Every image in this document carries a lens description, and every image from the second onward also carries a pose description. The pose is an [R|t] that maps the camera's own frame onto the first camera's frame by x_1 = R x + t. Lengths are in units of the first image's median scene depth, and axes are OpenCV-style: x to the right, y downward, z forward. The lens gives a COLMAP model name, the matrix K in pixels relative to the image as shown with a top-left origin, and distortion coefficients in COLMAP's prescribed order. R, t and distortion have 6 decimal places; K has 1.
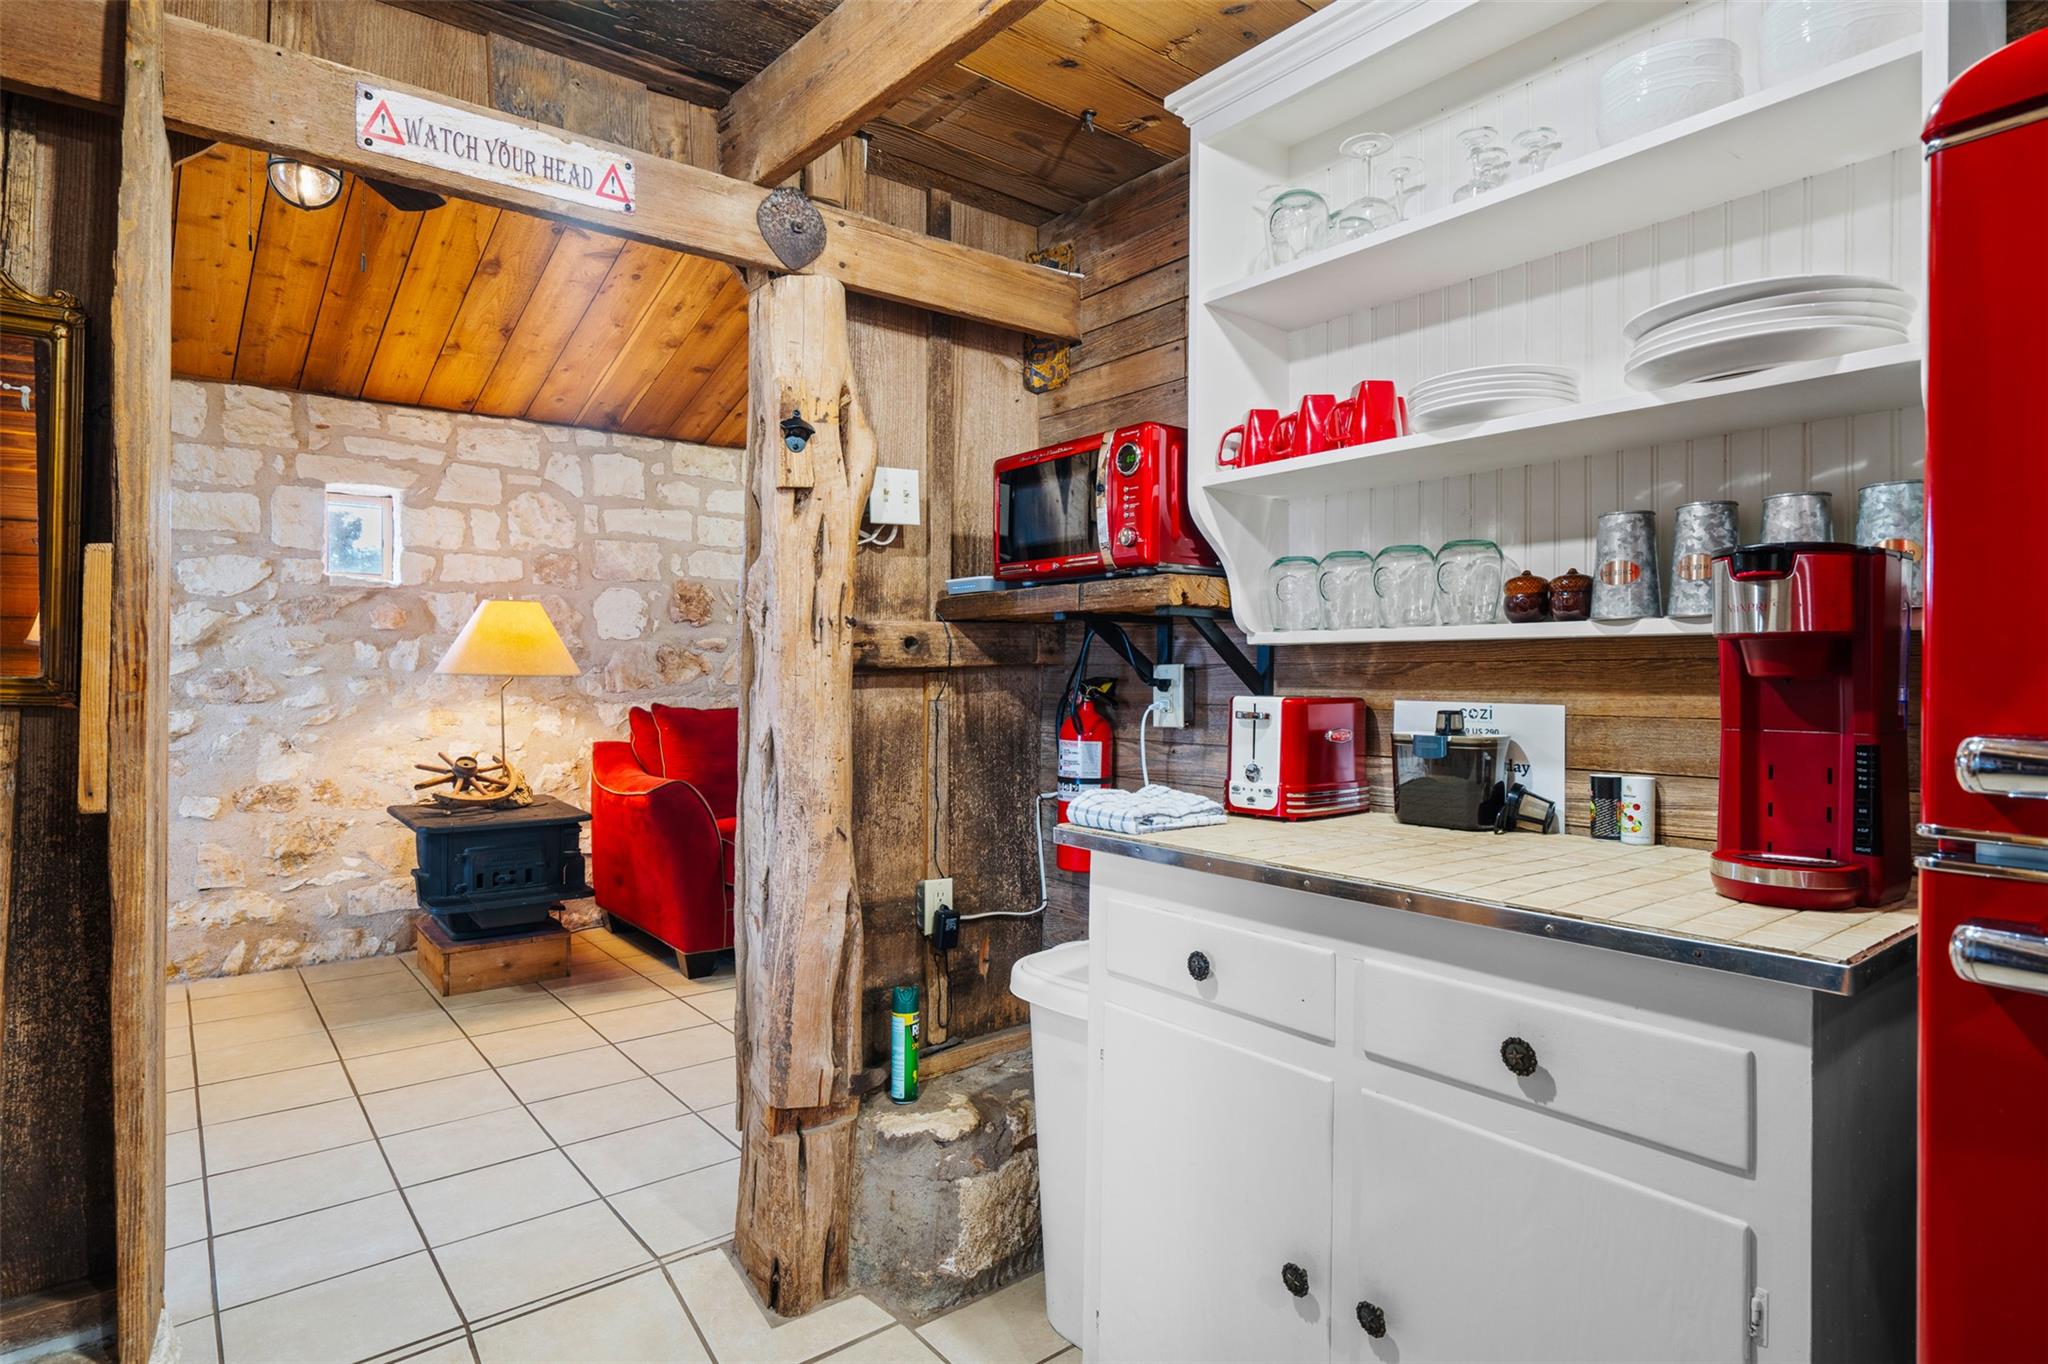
lens RADIAL K [[1091.2, 0, 1031.3], [0, 1091.2, 668.5], [0, 0, 1]] dist [0.004999, 0.000332]
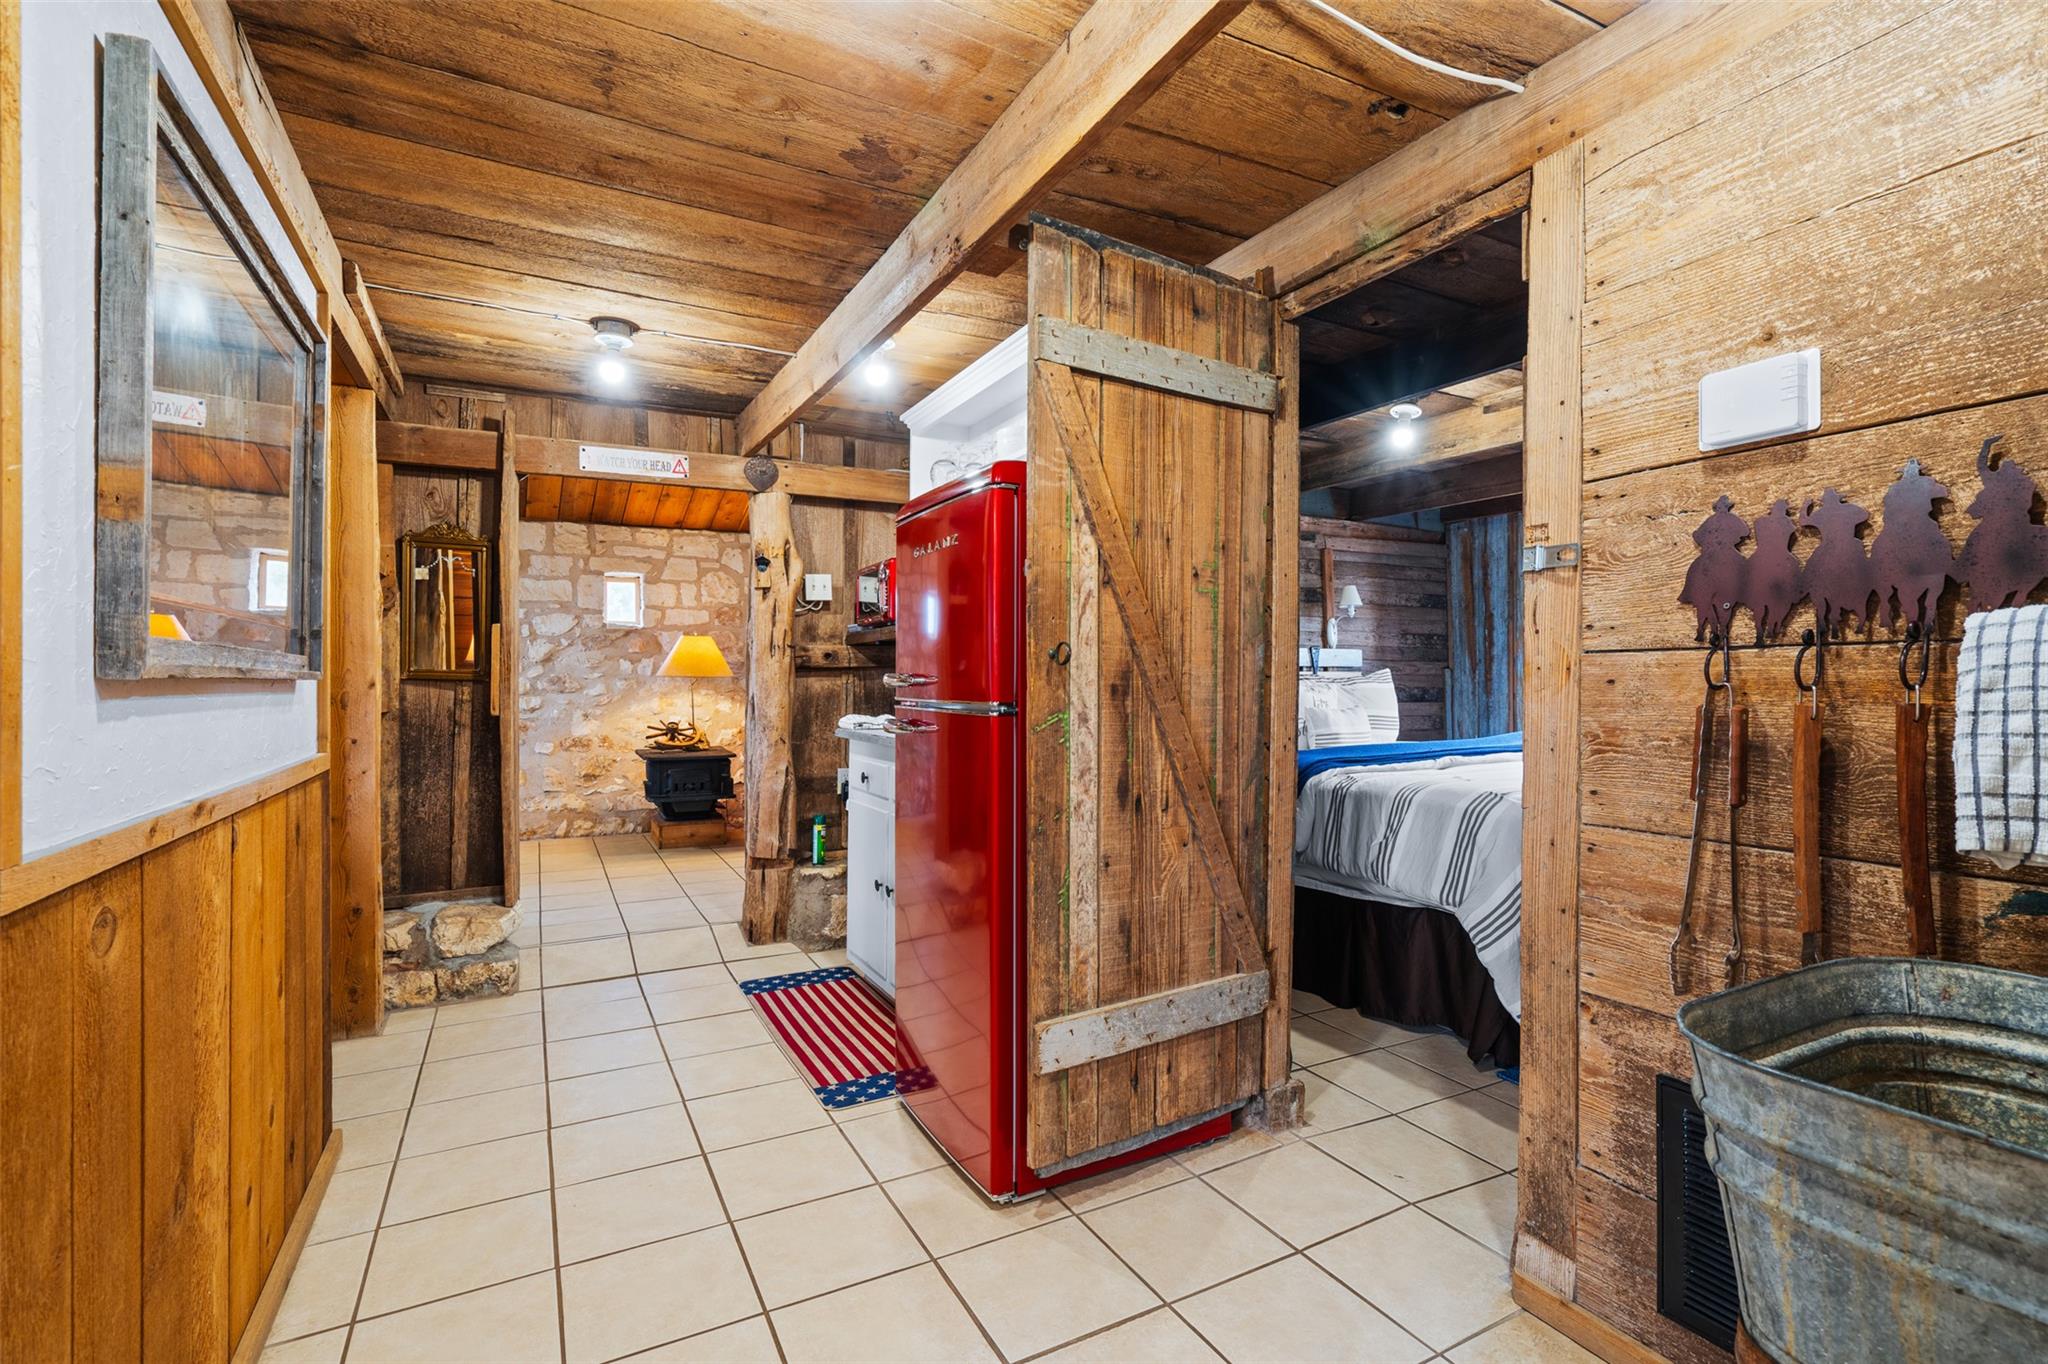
lens RADIAL K [[929.0, 0, 1019.2], [0, 929.0, 684.2], [0, 0, 1]] dist [-0.002711, -0.000229]
pose [[0.981226, -0.005329, -0.192787, 0.358169], [0.006205, 0.999973, 0.003944, 0.016003], [0.192760, -0.005066, 0.981233, -0.418136]]
